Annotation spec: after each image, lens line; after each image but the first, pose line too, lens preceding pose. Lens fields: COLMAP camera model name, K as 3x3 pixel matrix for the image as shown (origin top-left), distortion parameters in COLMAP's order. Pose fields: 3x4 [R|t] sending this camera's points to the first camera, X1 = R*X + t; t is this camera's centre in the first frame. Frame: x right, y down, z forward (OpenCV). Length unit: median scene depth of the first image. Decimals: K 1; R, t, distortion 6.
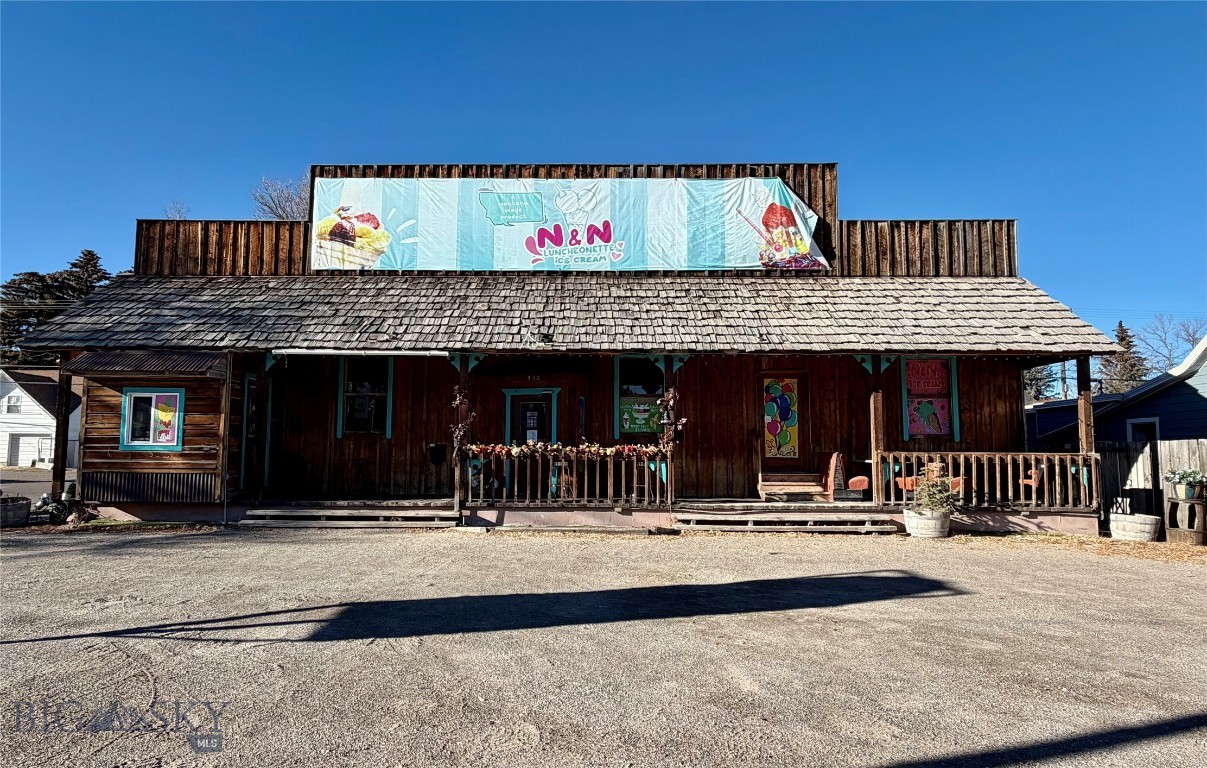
lens RADIAL K [[723.0, 0, 582.4], [0, 723.0, 395.9], [0, 0, 1]] dist [-0.017619, -0.001345]
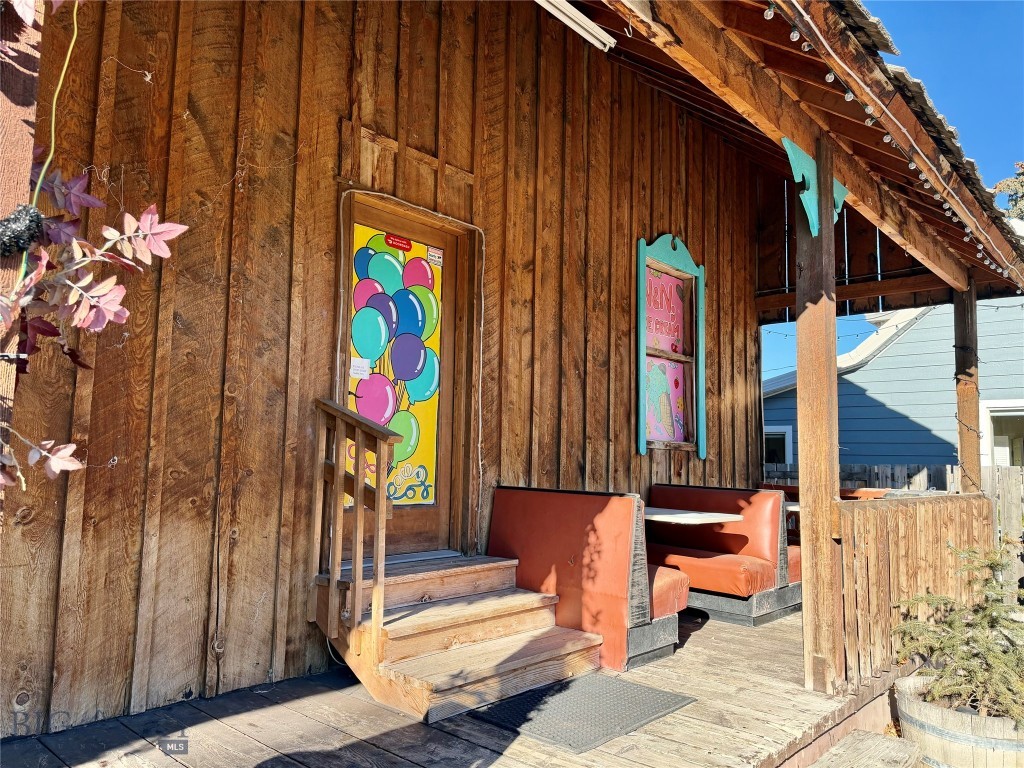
lens RADIAL K [[726.3, 0, 514.2], [0, 726.3, 389.6], [0, 0, 1]] dist [0.064361, -0.085171]
pose [[0.654365, 0.082182, 0.751700, 0.085512], [-0.079760, 0.996033, -0.039462, 0.046498], [-0.751960, -0.034133, 0.658324, 0.767140]]
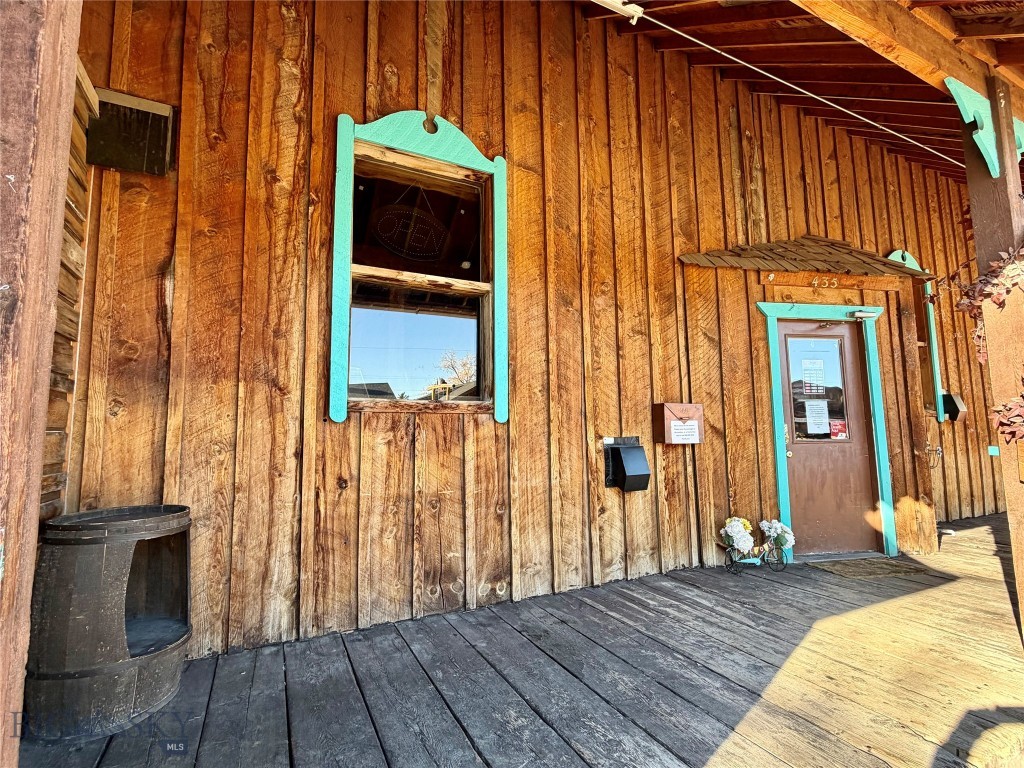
lens RADIAL K [[487.7, 0, 506.9], [0, 487.7, 382.0], [0, 0, 1]] dist [-0.001214, -0.000065]
pose [[0.886735, 0.031810, 0.461183, -0.363417], [-0.022514, 0.999418, -0.025645, 0.046630], [-0.461730, 0.012357, 0.886934, 0.804039]]
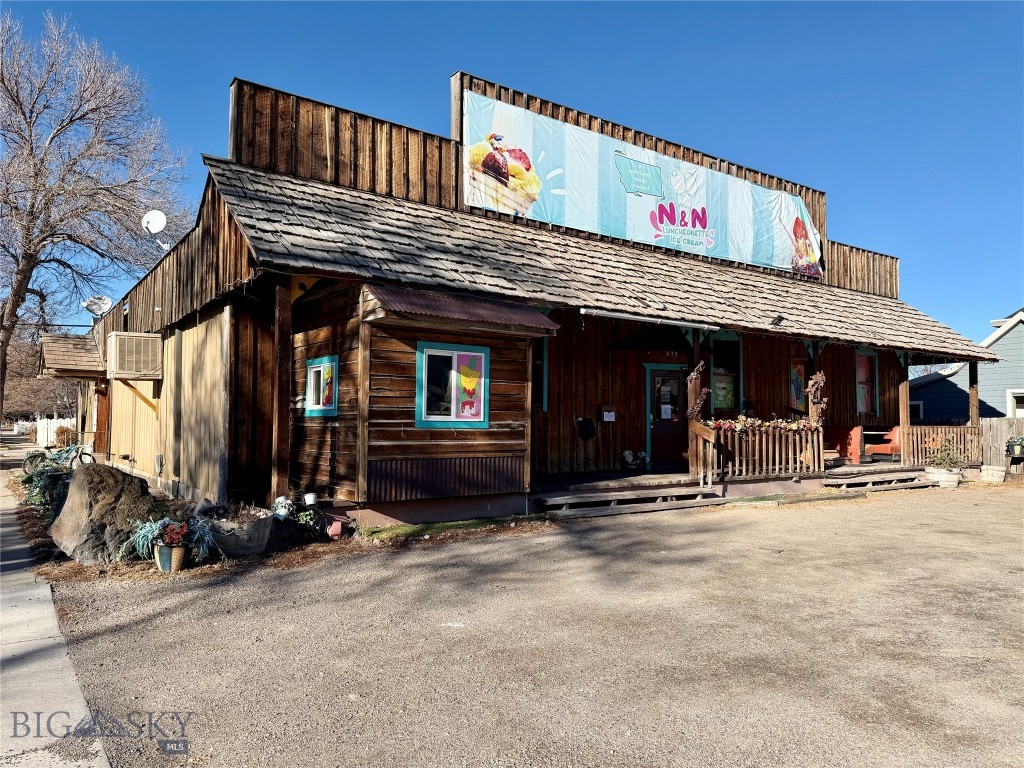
lens RADIAL K [[726.3, 0, 512.8], [0, 726.3, 392.3], [0, 0, 1]] dist [0.064361, -0.085171]
pose [[0.800701, 0.023260, 0.598612, -0.836227], [-0.047896, 0.998533, 0.025266, 0.013844], [-0.597146, -0.048902, 0.800641, 0.300661]]
